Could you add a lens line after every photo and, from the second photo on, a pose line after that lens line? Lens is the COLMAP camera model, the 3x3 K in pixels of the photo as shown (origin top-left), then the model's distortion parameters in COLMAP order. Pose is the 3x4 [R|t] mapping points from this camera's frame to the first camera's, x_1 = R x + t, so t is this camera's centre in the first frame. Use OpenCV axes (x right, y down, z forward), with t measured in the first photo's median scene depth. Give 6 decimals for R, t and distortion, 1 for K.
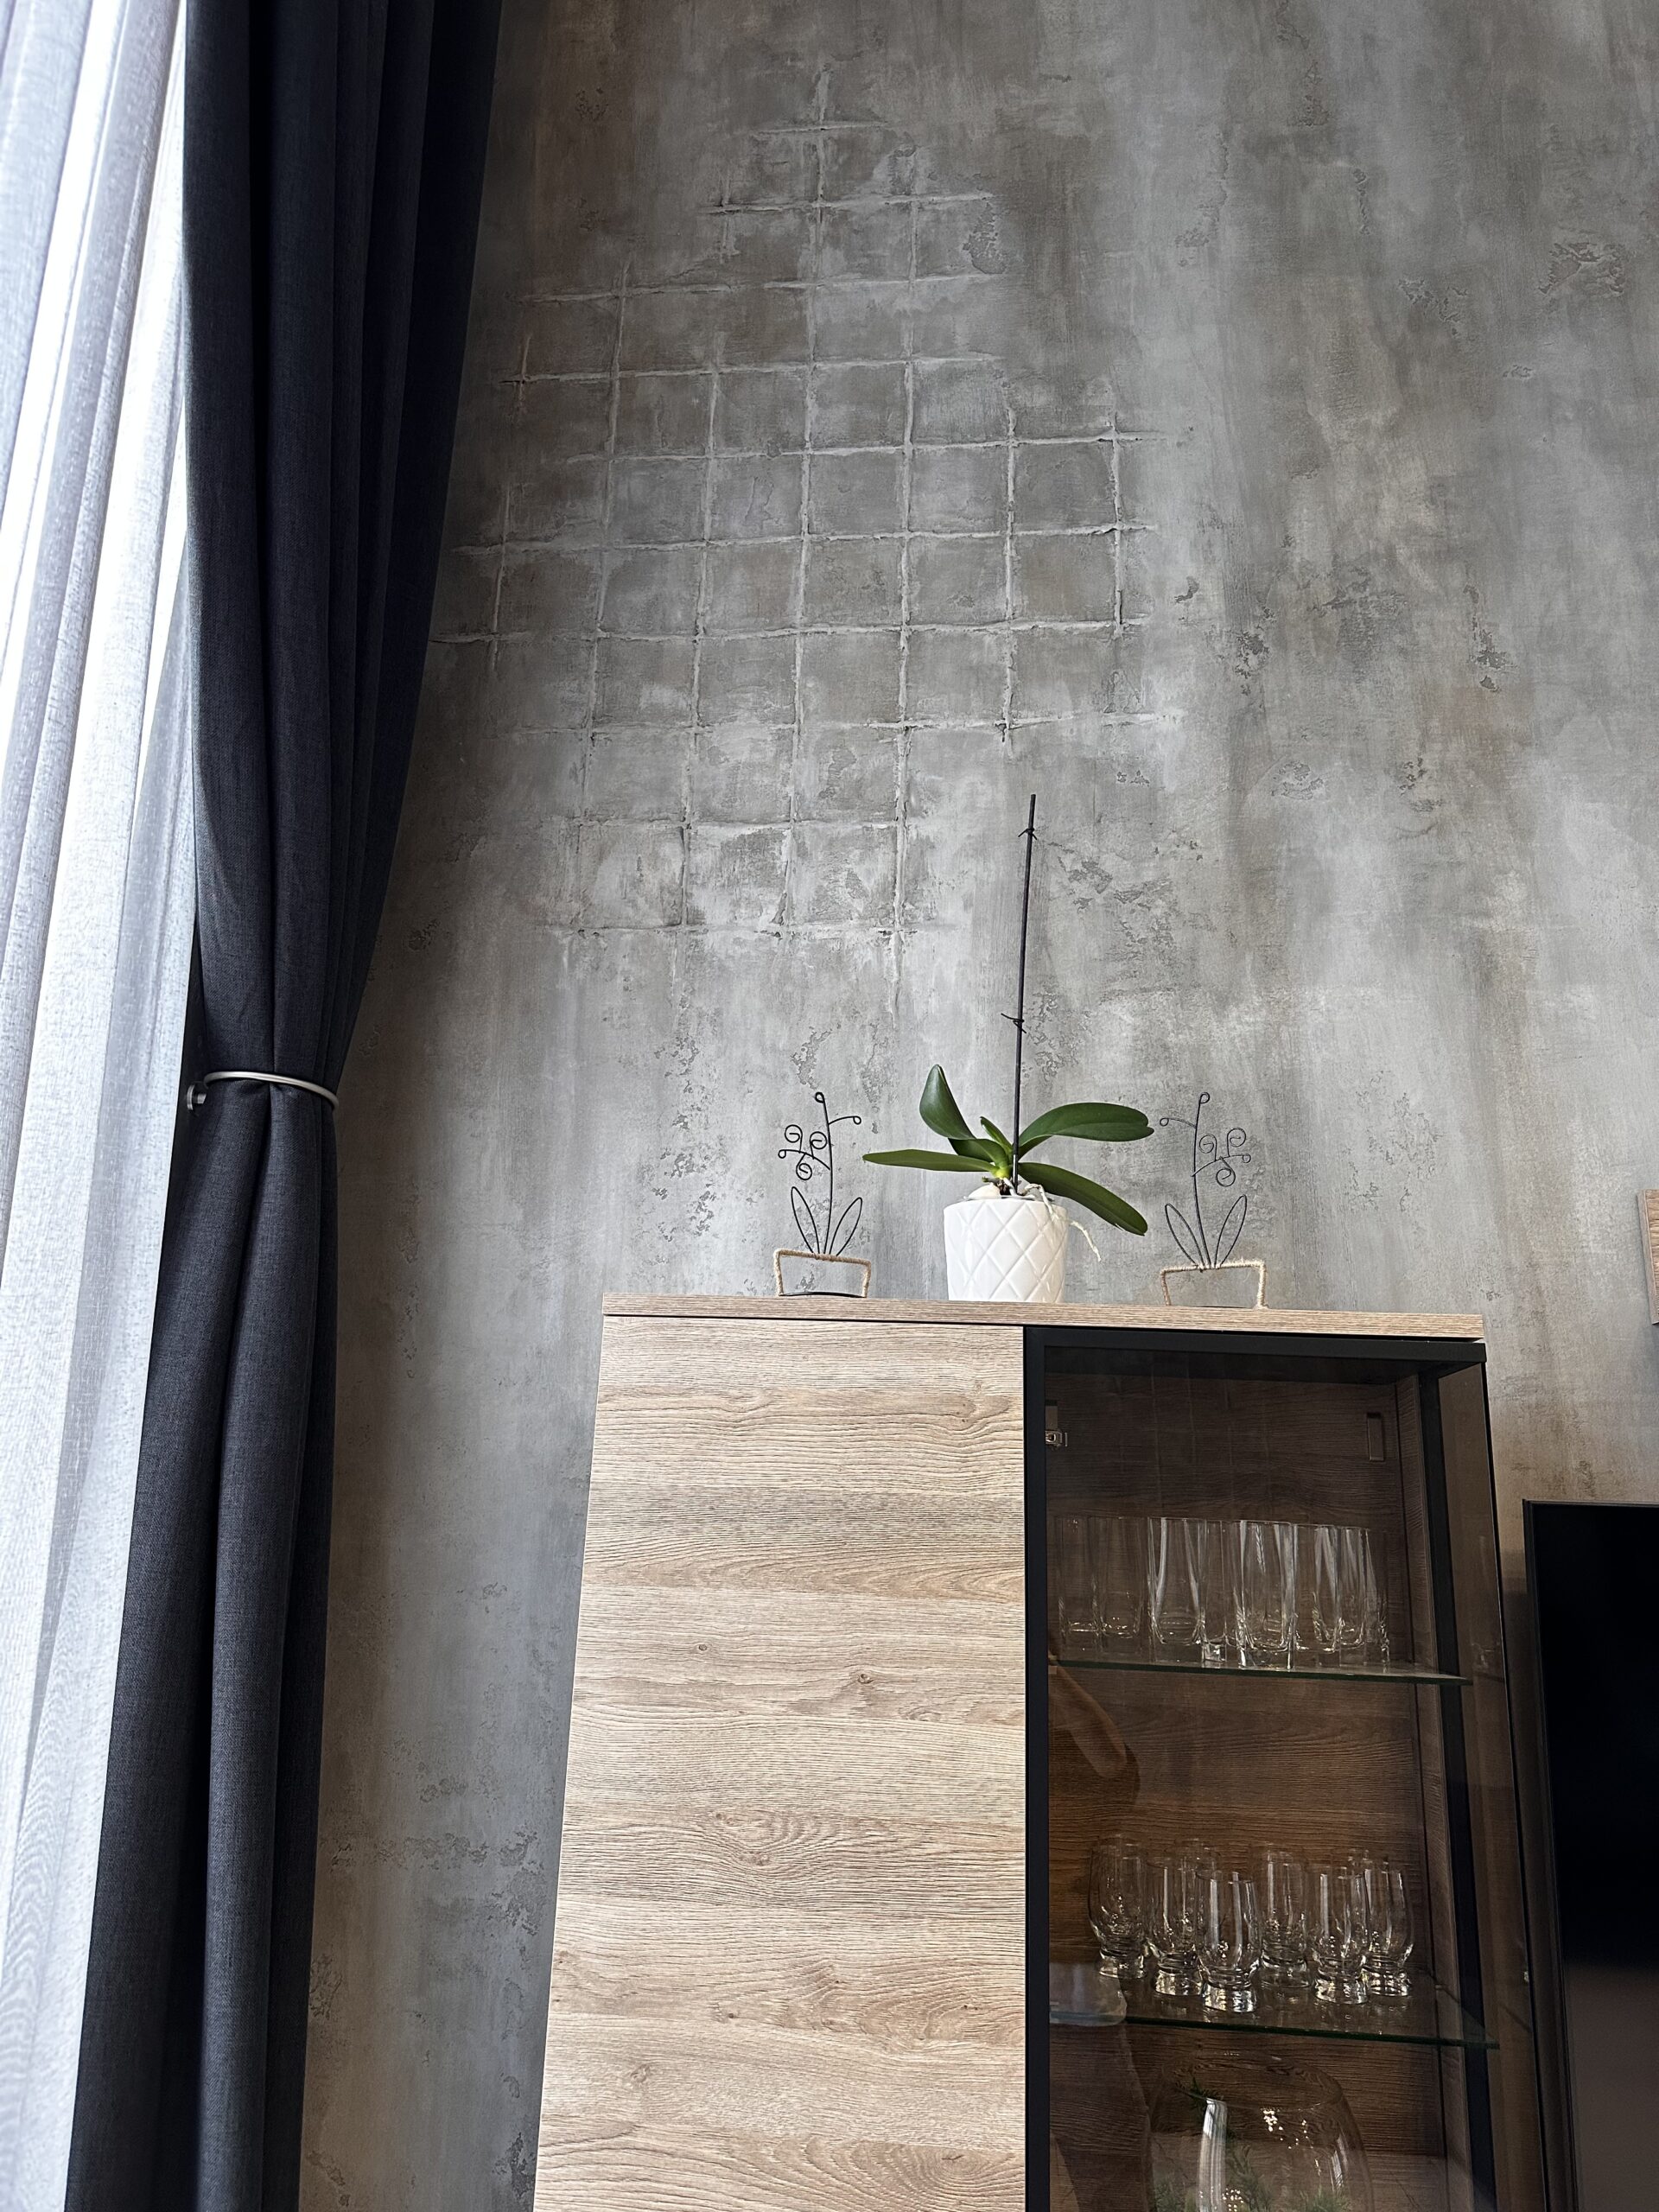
lens RADIAL K [[1548.5, 0, 822.1], [0, 1548.5, 1100.6], [0, 0, 1]] dist [0.078588, -0.096139]
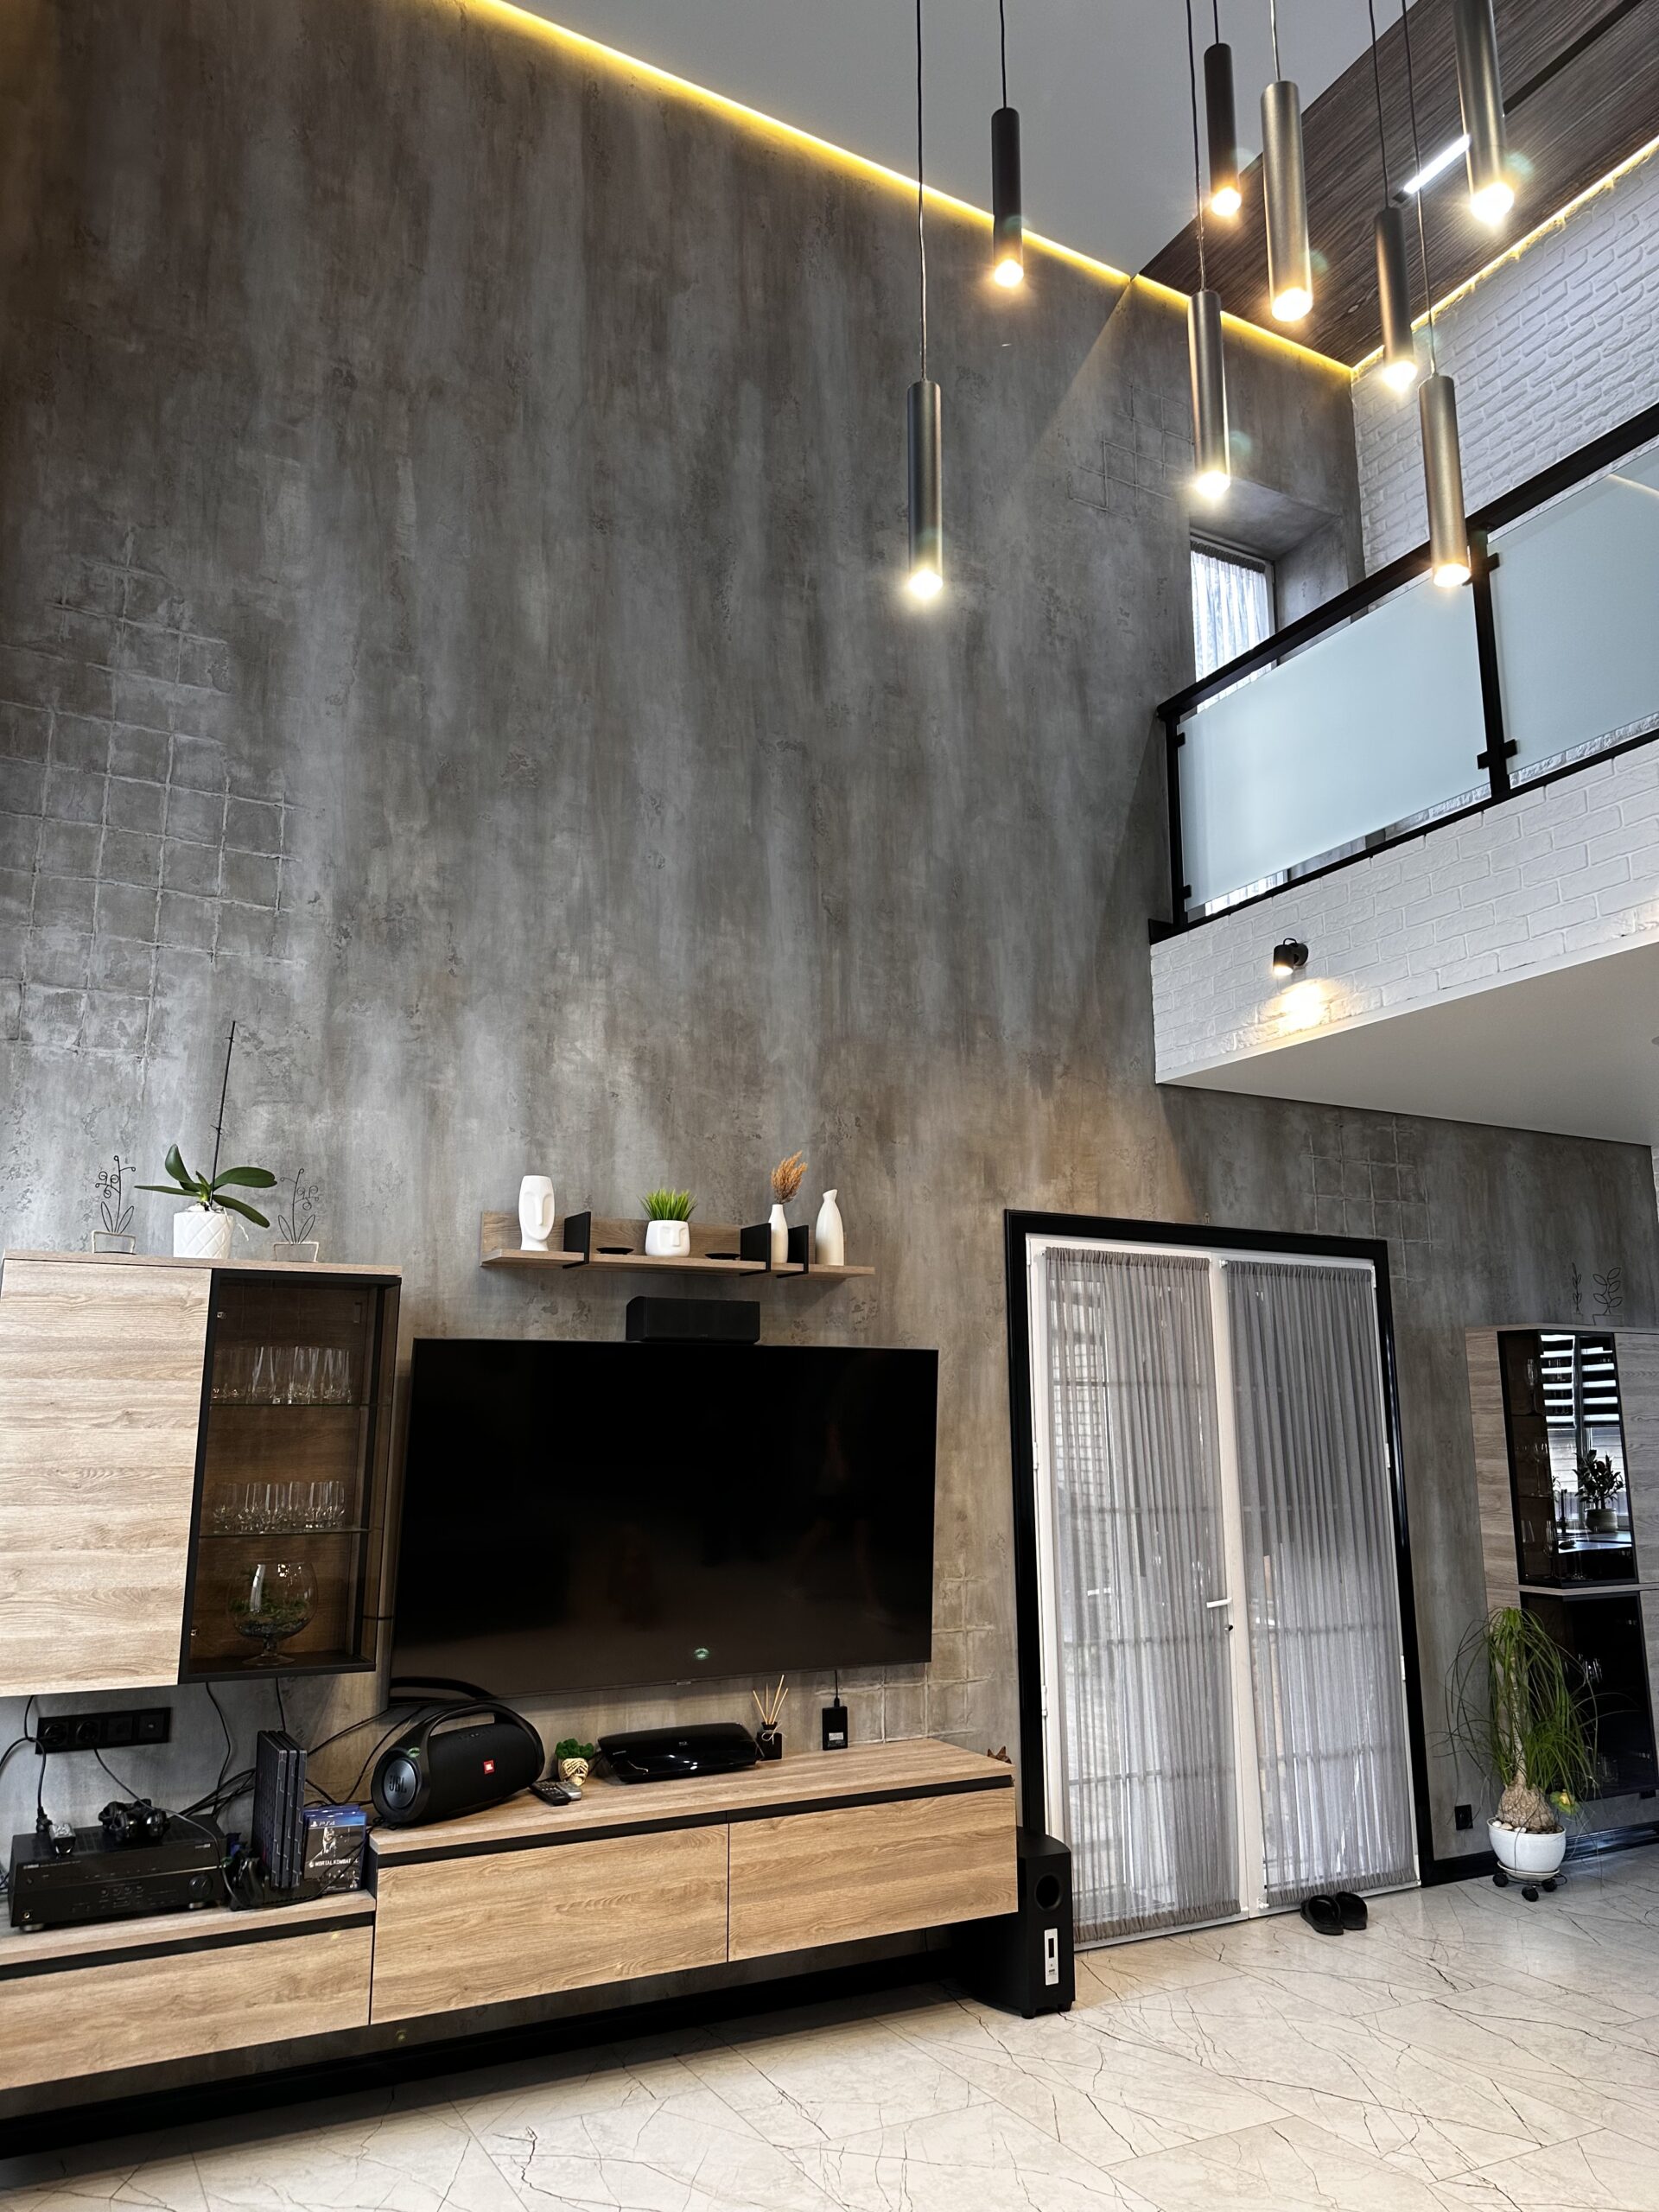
lens RADIAL K [[1548.5, 0, 811.5], [0, 1548.5, 1120.6], [0, 0, 1]] dist [0.078588, -0.096139]
pose [[0.832934, 0.076300, 0.548087, -0.324133], [-0.125601, 0.990666, 0.052965, -0.238775], [-0.538930, -0.112956, 0.834743, -1.087589]]
